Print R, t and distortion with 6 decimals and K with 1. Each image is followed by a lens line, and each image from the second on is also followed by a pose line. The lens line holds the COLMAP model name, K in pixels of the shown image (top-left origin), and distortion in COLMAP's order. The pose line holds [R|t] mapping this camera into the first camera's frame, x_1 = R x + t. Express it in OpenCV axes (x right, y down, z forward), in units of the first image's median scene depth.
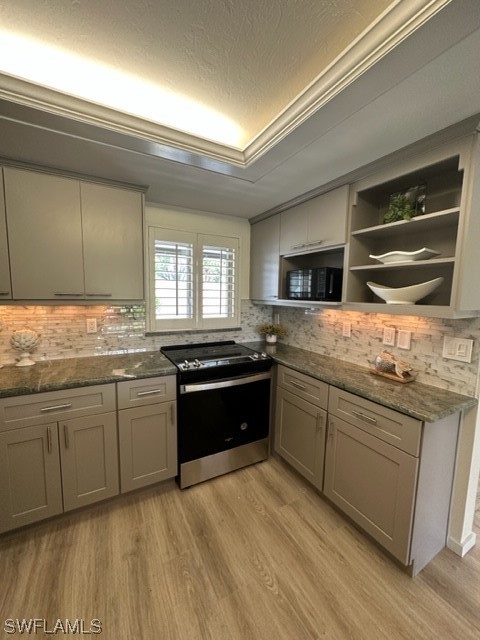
lens RADIAL K [[258.3, 0, 240.0], [0, 258.3, 320.0], [0, 0, 1]] dist [-0.000566, 0.000391]
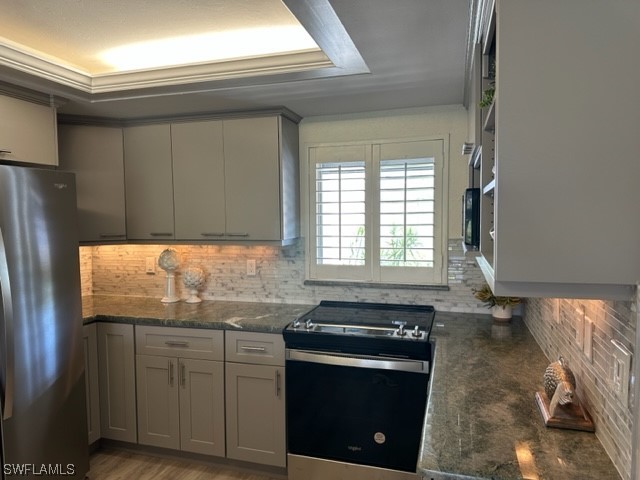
lens RADIAL K [[442.2, 0, 320.0], [0, 442.2, 240.0], [0, 0, 1]] dist [0.093627, -0.131206]
pose [[0.696960, 0.013732, -0.716979, 0.723541], [-0.051688, 0.998178, -0.031128, -0.039195], [0.715245, 0.058754, 0.696400, 0.087163]]
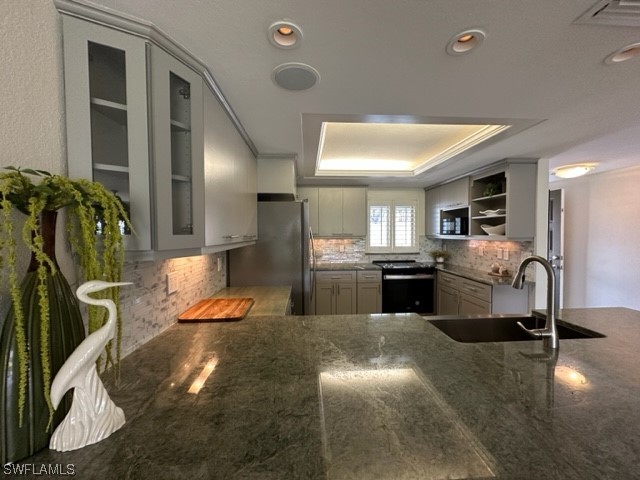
lens RADIAL K [[258.3, 0, 320.0], [0, 258.3, 240.0], [0, 0, 1]] dist [-0.000566, 0.000391]
pose [[0.901296, -0.010425, -0.433079, 0.197892], [-0.022240, 0.997279, -0.070290, 0.108039], [0.432633, 0.072983, 0.898611, -1.037767]]
